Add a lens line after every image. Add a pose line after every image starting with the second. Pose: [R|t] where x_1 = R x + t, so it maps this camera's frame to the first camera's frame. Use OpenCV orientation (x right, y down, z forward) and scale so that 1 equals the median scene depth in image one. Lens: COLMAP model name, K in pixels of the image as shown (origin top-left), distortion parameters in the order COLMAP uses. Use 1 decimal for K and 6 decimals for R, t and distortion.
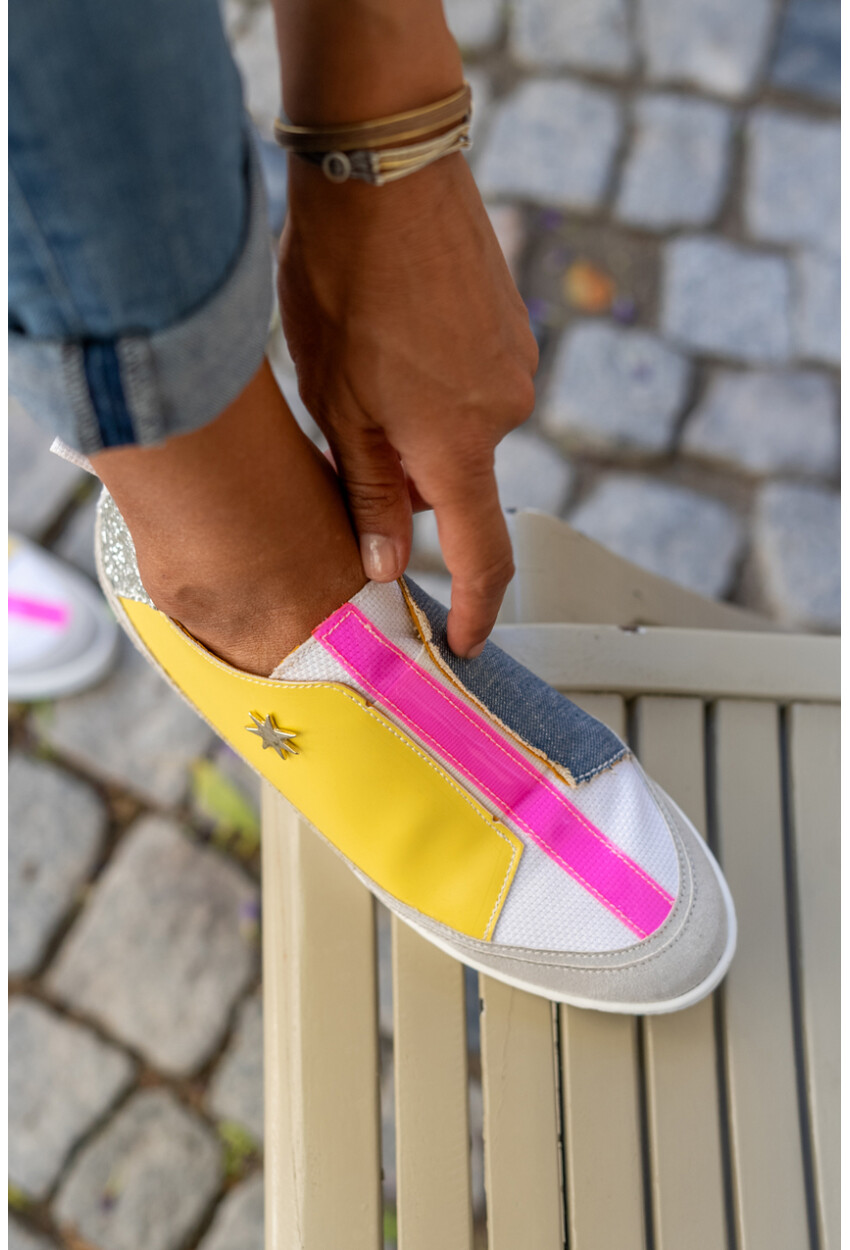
lens RADIAL K [[1934.2, 0, 424.2], [0, 1934.2, 624.4], [0, 0, 1]] dist [-0.005535, 0.061573]
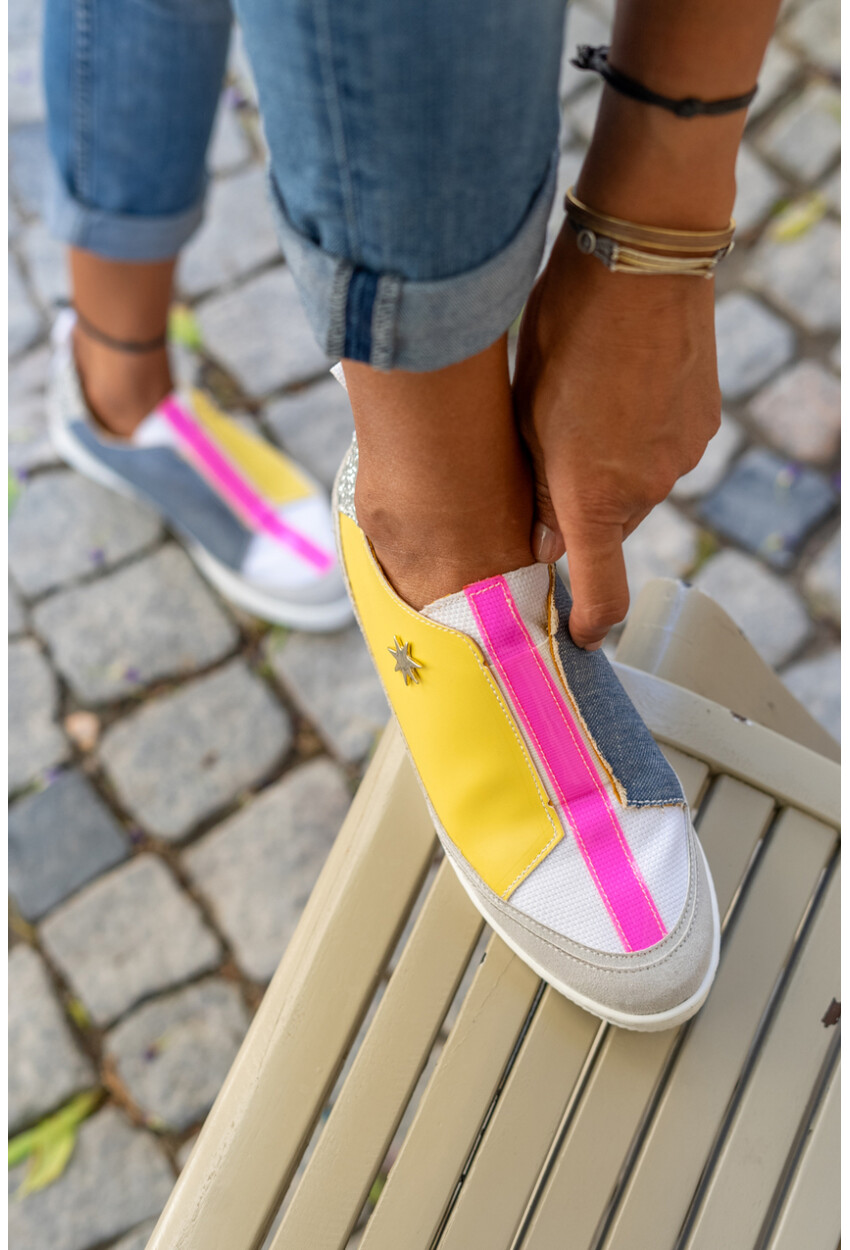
lens RADIAL K [[1934.2, 0, 424.2], [0, 1934.2, 624.4], [0, 0, 1]] dist [-0.005535, 0.061573]
pose [[0.905819, 0.387520, -0.171234, 0.124941], [-0.397234, 0.917370, -0.025243, 0.061000], [0.147303, 0.090886, 0.984907, -0.166826]]
